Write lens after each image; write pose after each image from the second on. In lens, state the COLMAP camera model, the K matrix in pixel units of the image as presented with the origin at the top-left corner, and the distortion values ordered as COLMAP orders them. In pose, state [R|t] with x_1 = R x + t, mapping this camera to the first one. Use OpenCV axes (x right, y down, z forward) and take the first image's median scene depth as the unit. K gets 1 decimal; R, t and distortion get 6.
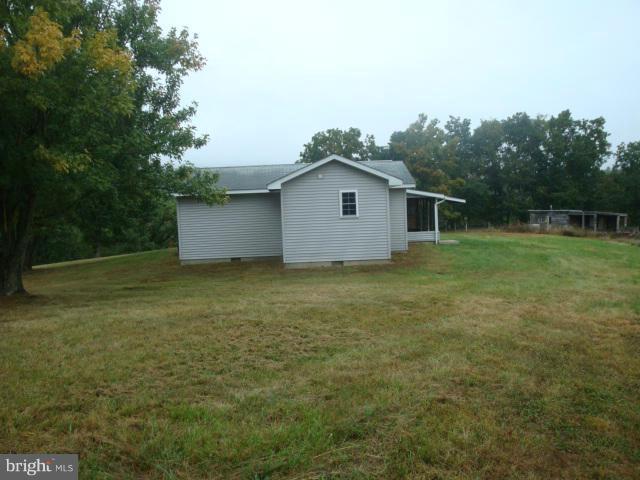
lens RADIAL K [[523.7, 0, 320.0], [0, 523.7, 240.0], [0, 0, 1]] dist [-0.088464, 0.002183]
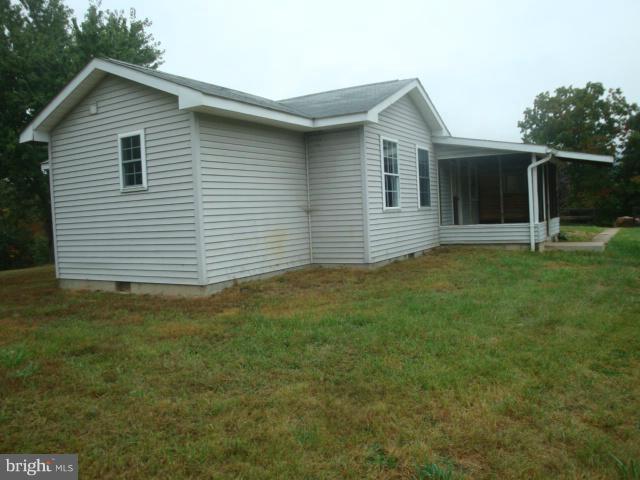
lens RADIAL K [[523.7, 0, 320.0], [0, 523.7, 240.0], [0, 0, 1]] dist [-0.088464, 0.002183]
pose [[0.843434, 0.022267, -0.536772, 0.314475], [-0.014902, 0.999726, 0.018056, -0.006844], [0.537027, -0.007230, 0.843534, 0.496146]]
